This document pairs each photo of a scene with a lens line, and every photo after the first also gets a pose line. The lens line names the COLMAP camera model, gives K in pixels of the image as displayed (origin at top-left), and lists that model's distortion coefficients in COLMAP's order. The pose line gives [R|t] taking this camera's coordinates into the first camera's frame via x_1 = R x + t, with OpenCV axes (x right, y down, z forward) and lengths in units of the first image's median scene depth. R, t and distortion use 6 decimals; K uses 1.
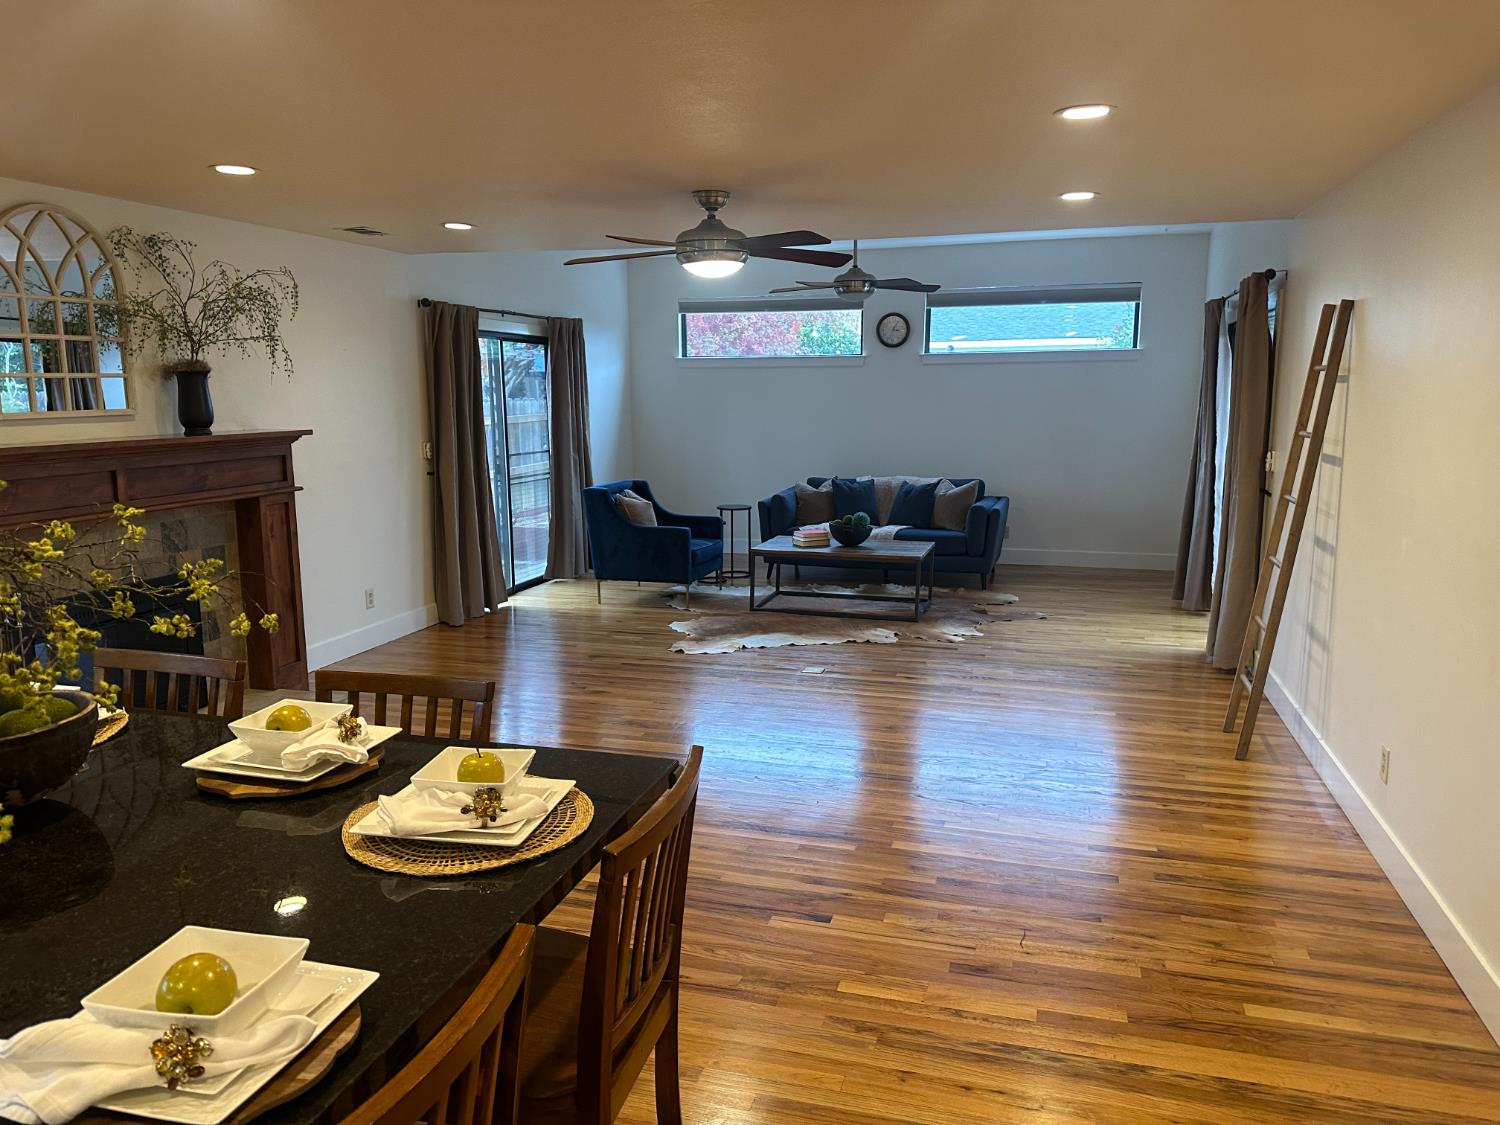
lens RADIAL K [[1053.0, 0, 754.3], [0, 1053.0, 556.5], [0, 0, 1]] dist [0.091876, -0.111245]
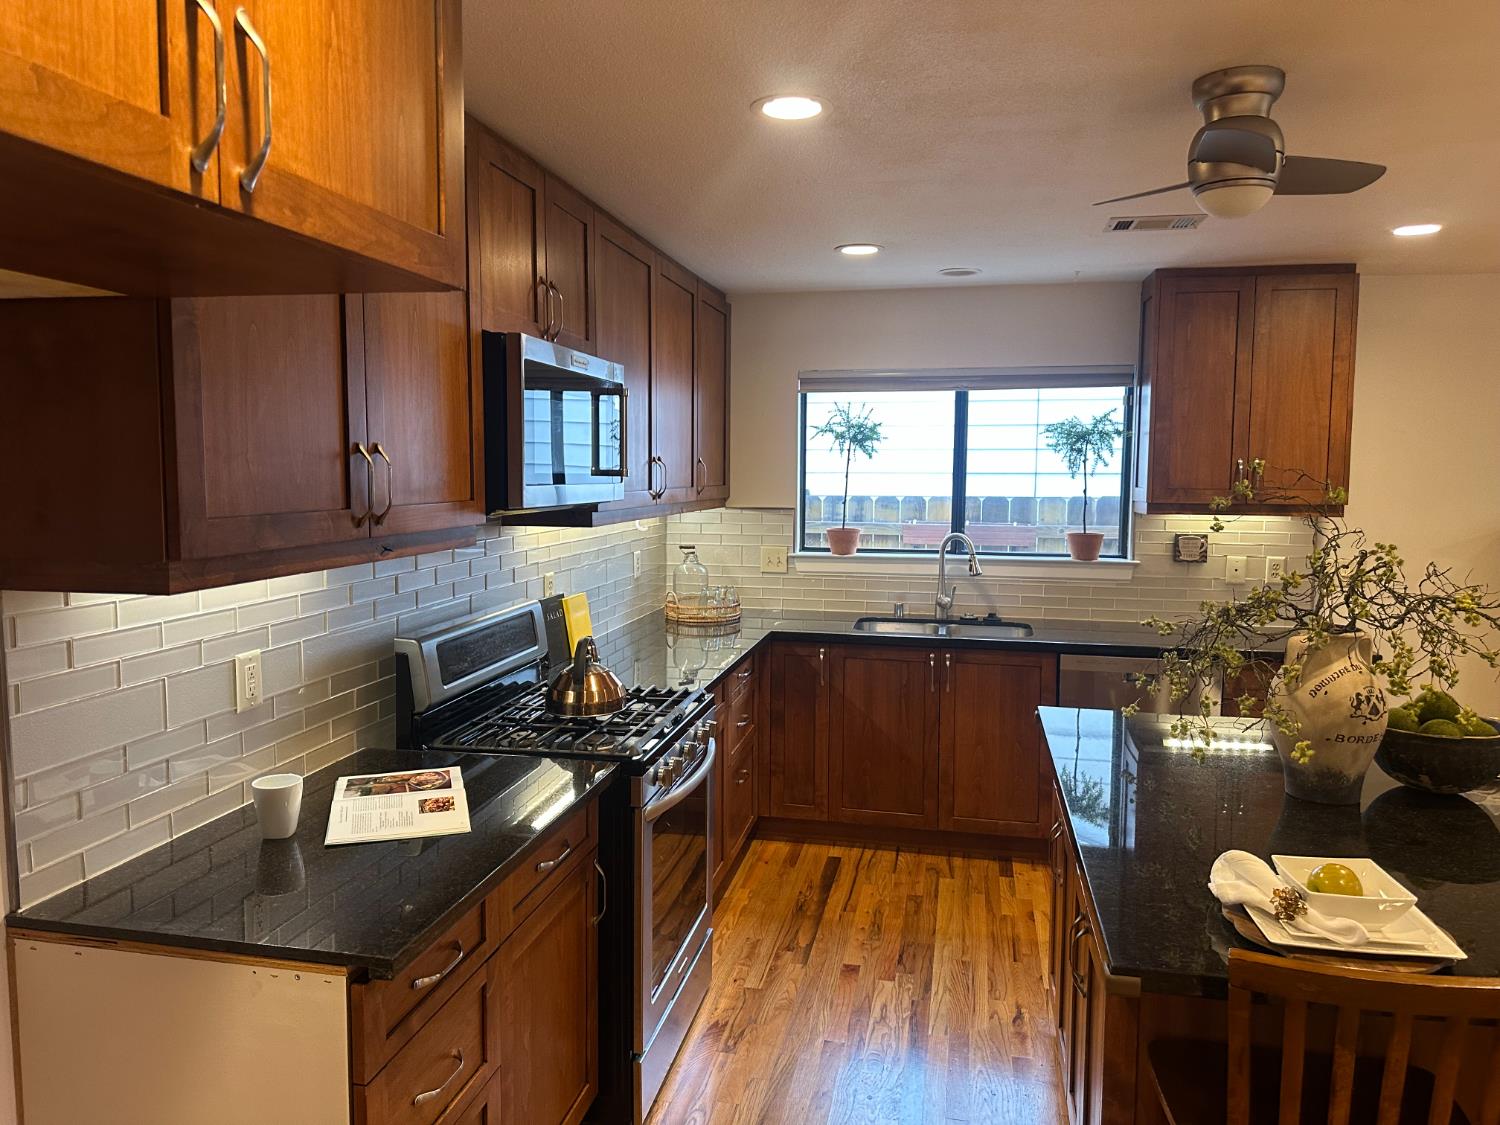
lens RADIAL K [[1052.5, 0, 759.8], [0, 1052.5, 546.1], [0, 0, 1]] dist [0.103496, -0.139488]
pose [[0.090401, 0.086081, -0.992178, 0.156954], [-0.168154, 0.983273, 0.069987, -0.006009], [0.981607, 0.160512, 0.103363, -0.002957]]
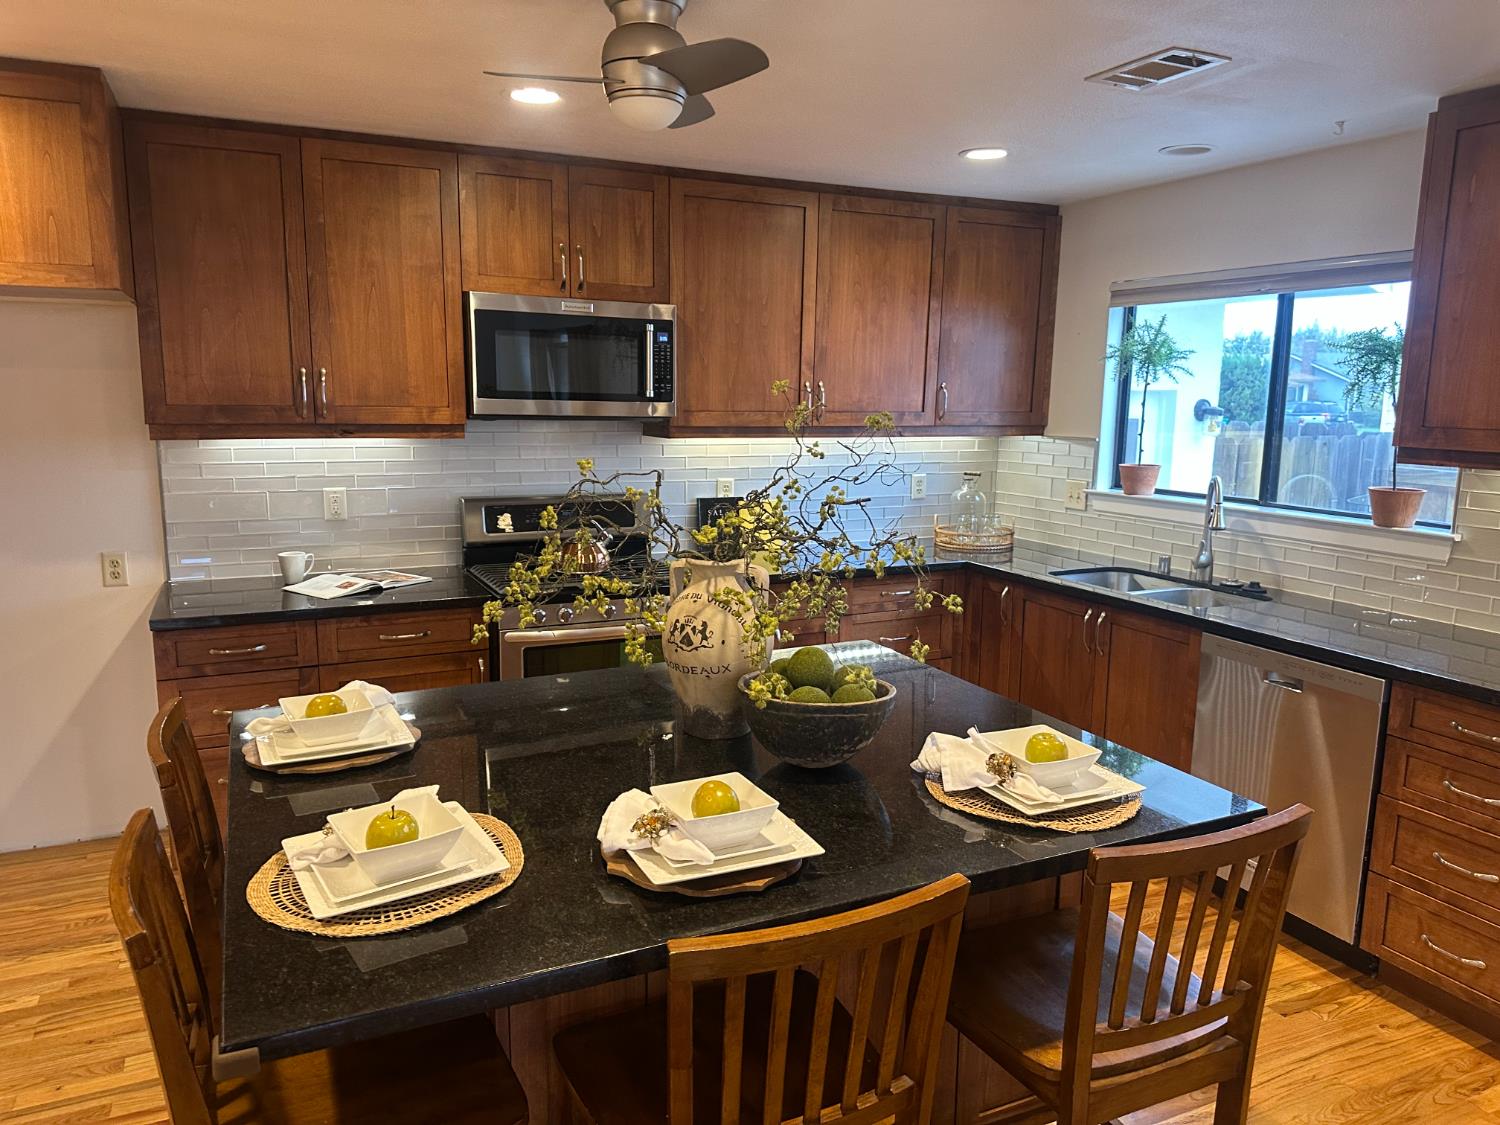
lens RADIAL K [[1070.6, 0, 750.0], [0, 1070.6, 562.5], [0, 0, 1]] dist [-0.001238, -0.000881]
pose [[-0.751939, 0.103304, -0.651088, 0.022708], [-0.113322, 0.952689, 0.282033, -0.084843], [0.649419, 0.285854, -0.704658, 0.503797]]
